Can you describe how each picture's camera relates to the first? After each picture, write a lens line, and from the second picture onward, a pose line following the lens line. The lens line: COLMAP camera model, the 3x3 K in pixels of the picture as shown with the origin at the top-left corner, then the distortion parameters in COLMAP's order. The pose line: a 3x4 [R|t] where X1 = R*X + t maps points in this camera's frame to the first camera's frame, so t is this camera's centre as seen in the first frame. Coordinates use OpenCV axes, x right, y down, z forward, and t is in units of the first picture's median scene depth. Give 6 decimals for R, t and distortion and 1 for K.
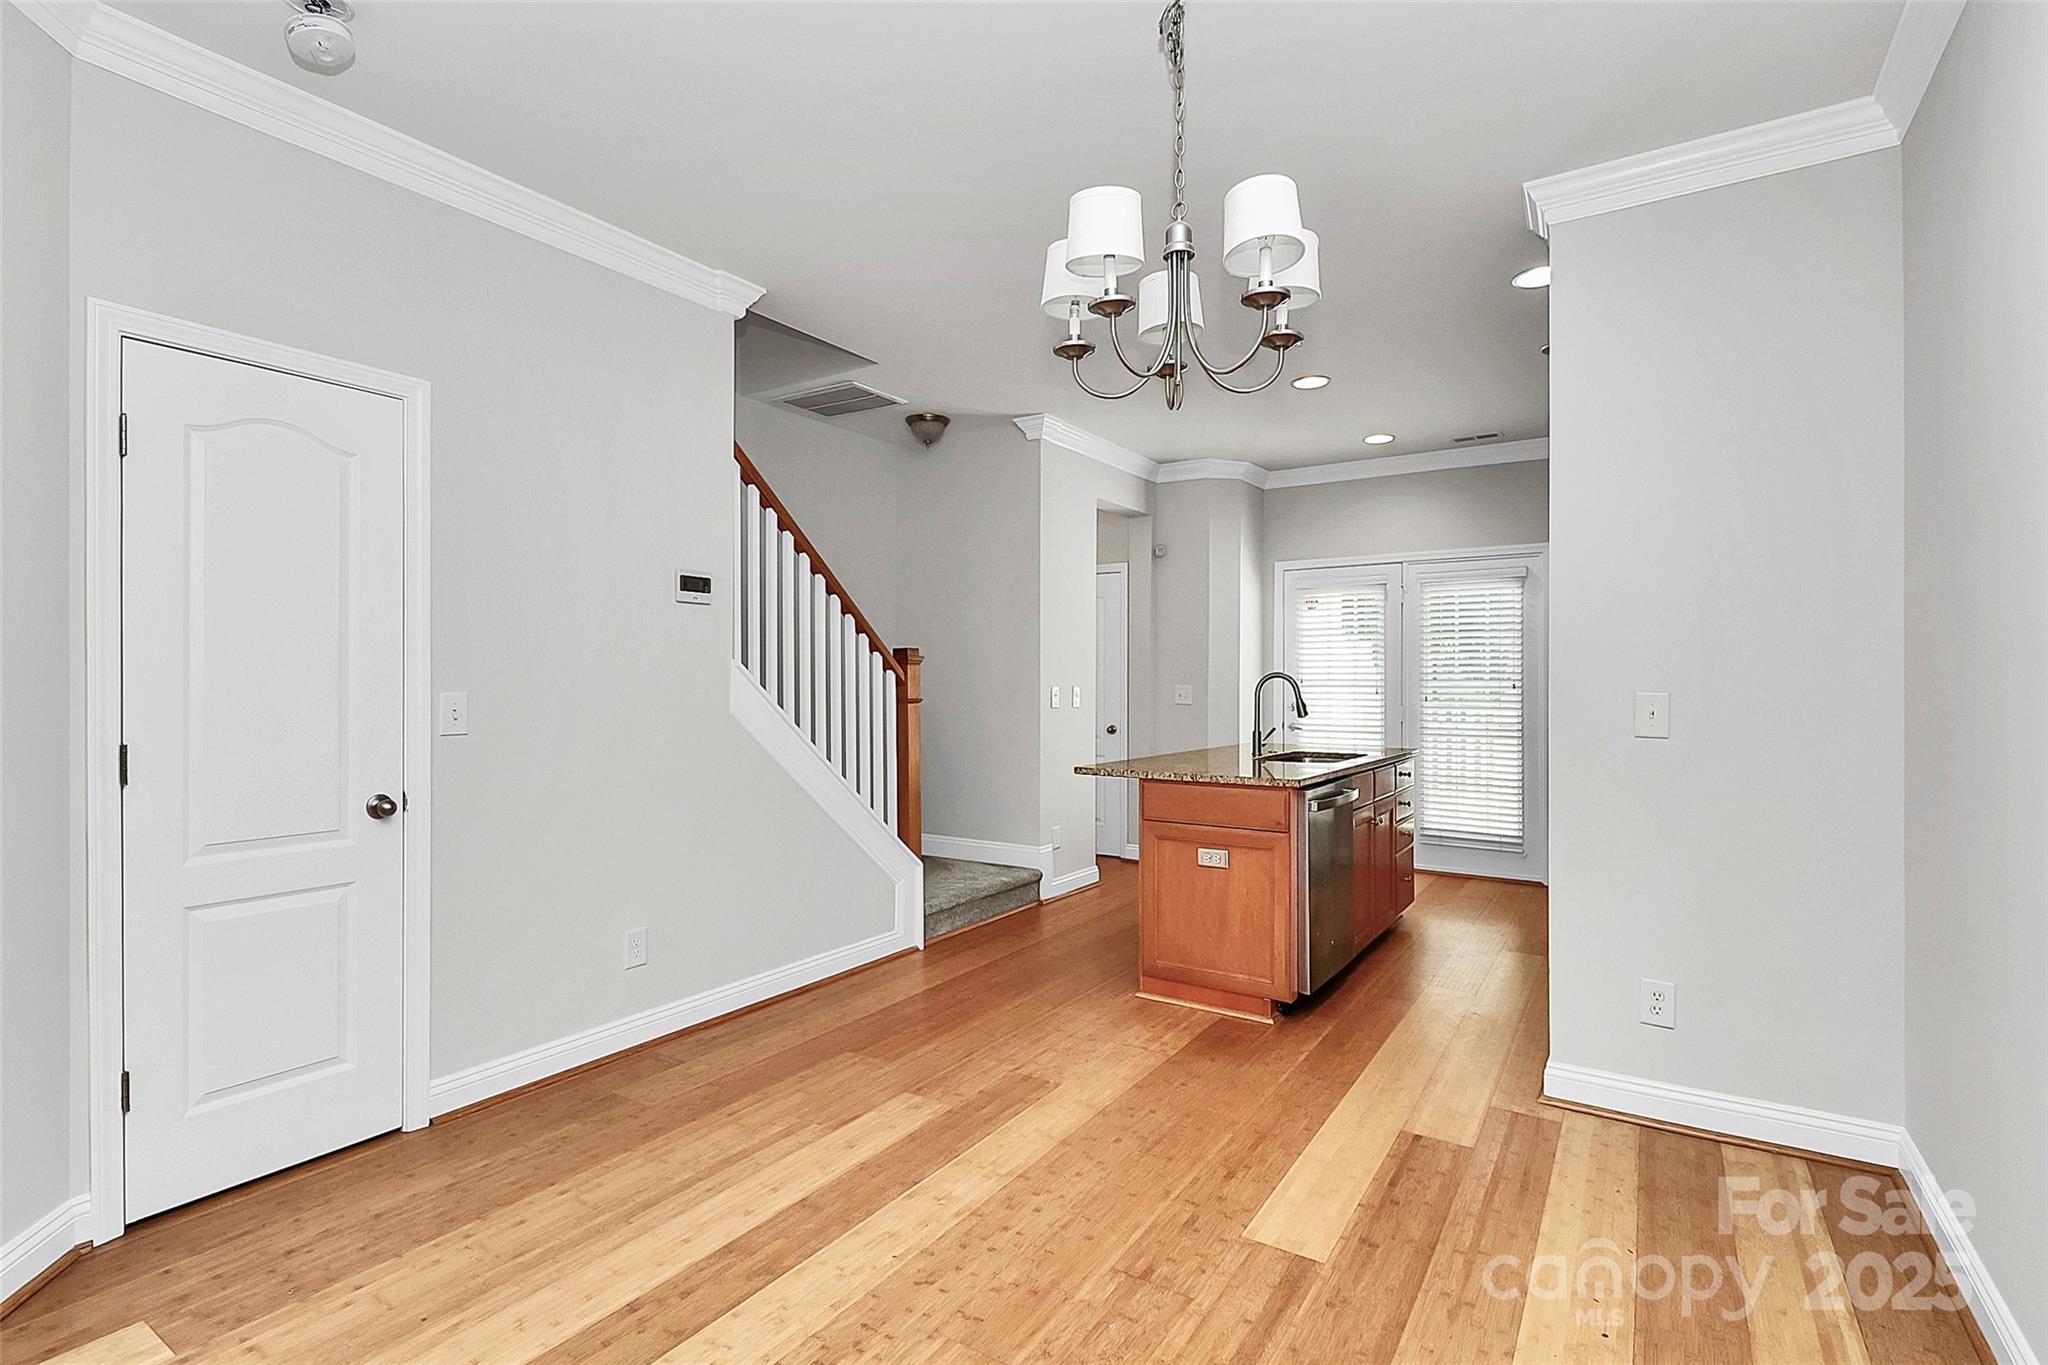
lens RADIAL K [[977.3, 0, 1021.1], [0, 977.3, 671.9], [0, 0, 1]] dist [-0.001271, -0.000258]
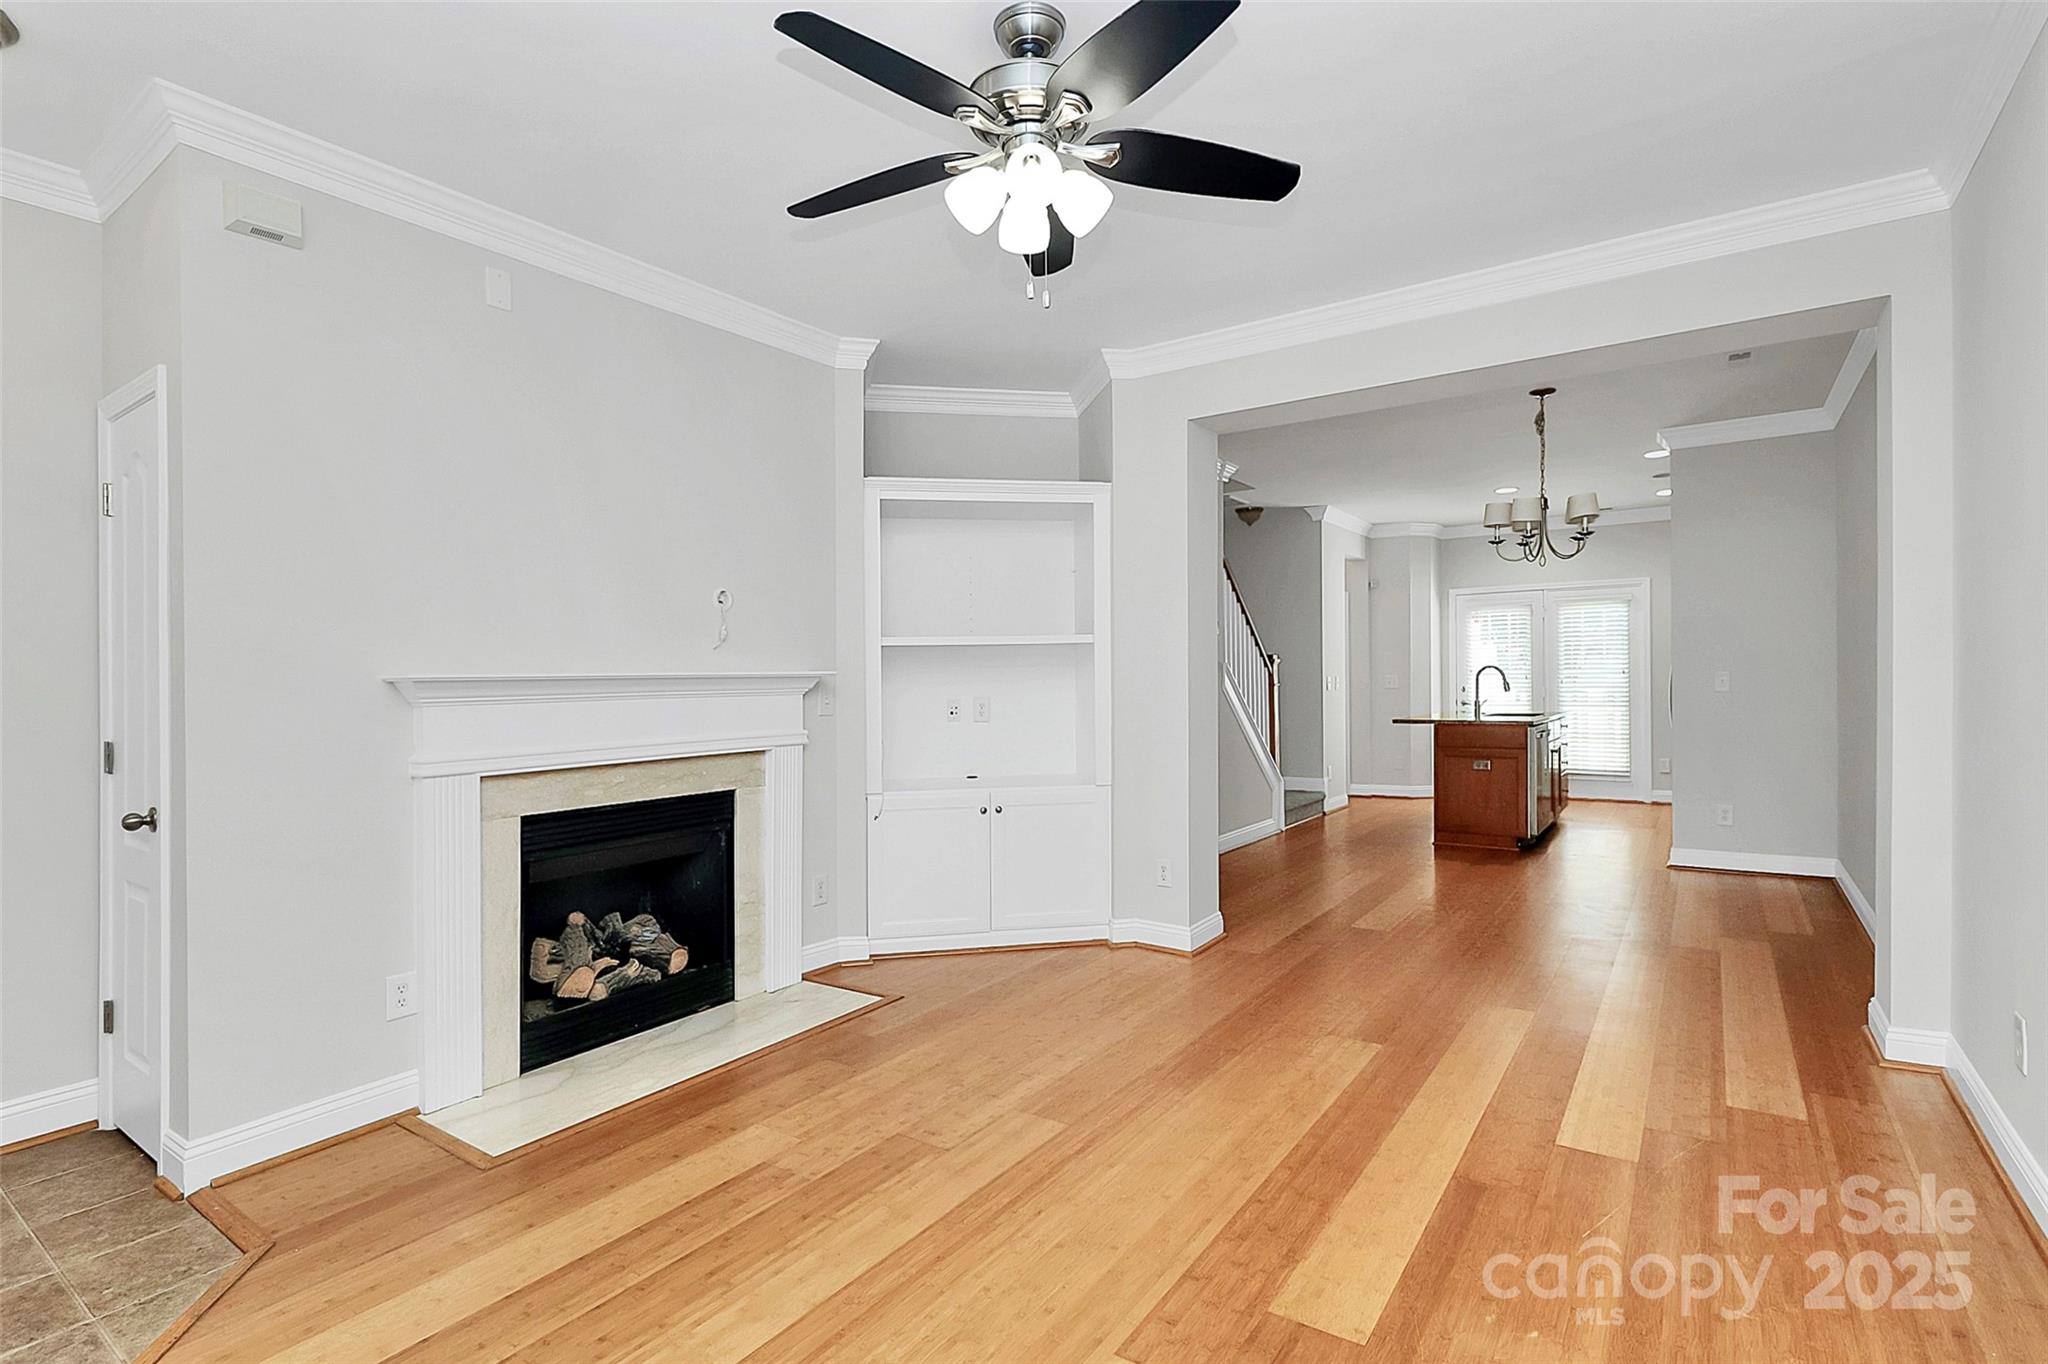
lens RADIAL K [[984.8, 0, 1032.8], [0, 984.8, 675.2], [0, 0, 1]] dist [0.004325, 0.000005]
pose [[0.999624, -0.014914, -0.023027, -0.484336], [0.015088, 0.999859, 0.007409, -0.006585], [0.022914, -0.007754, 0.999707, -0.714288]]
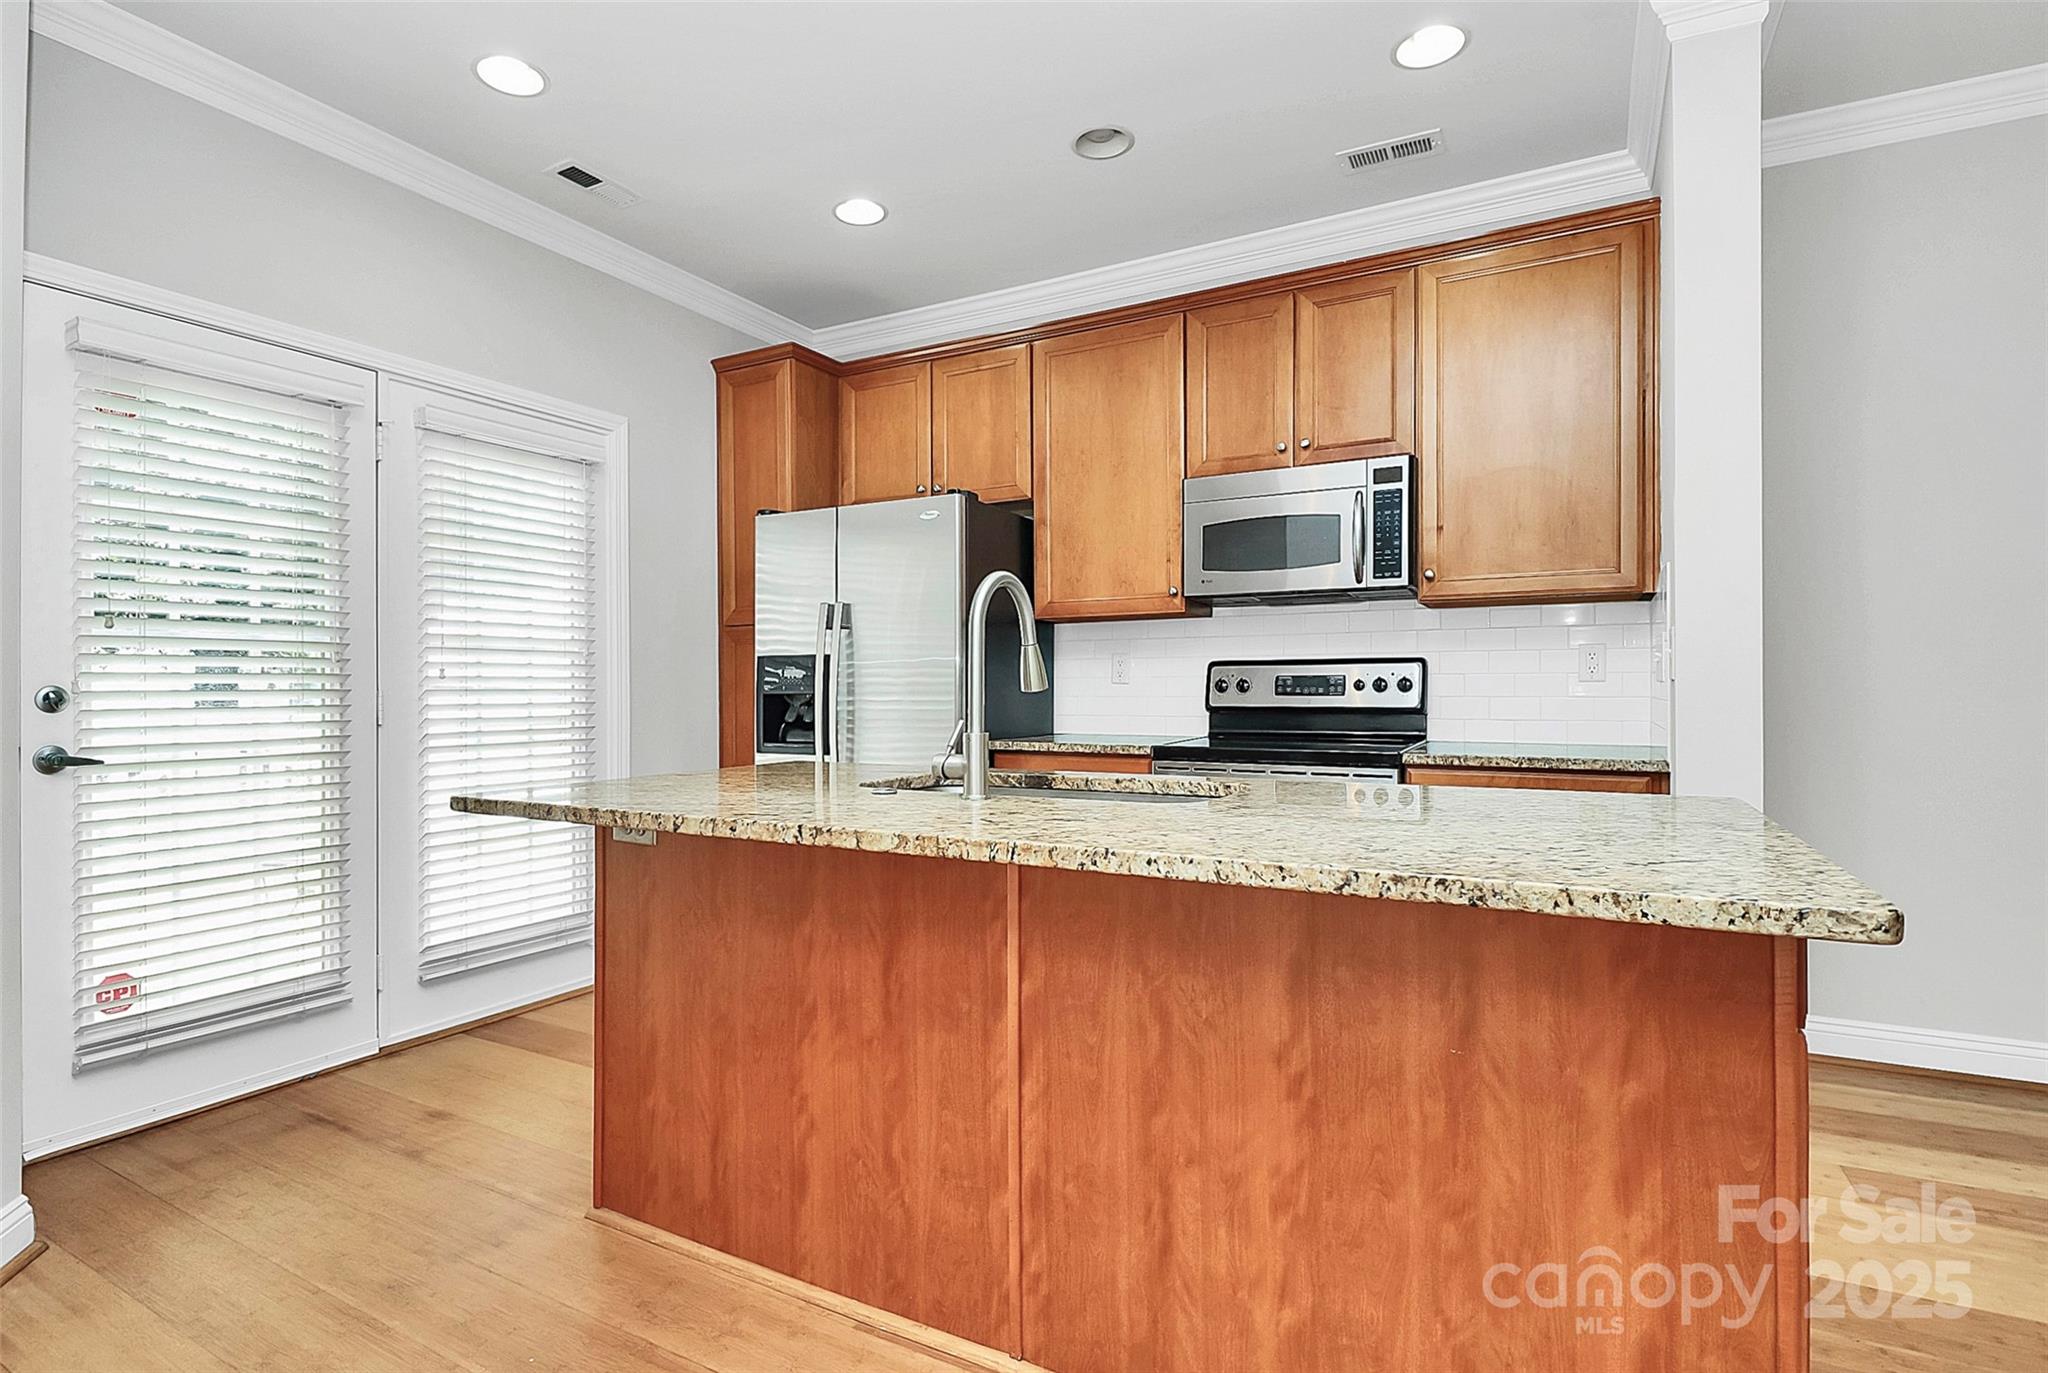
lens RADIAL K [[991.0, 0, 1017.7], [0, 991.0, 684.7], [0, 0, 1]] dist [0.025695, -0.021265]
pose [[-0.077368, 0.004183, 0.996994, -0.122271], [-0.005621, 0.999973, -0.004632, 0.045077], [-0.996987, -0.005962, -0.077343, 1.013263]]
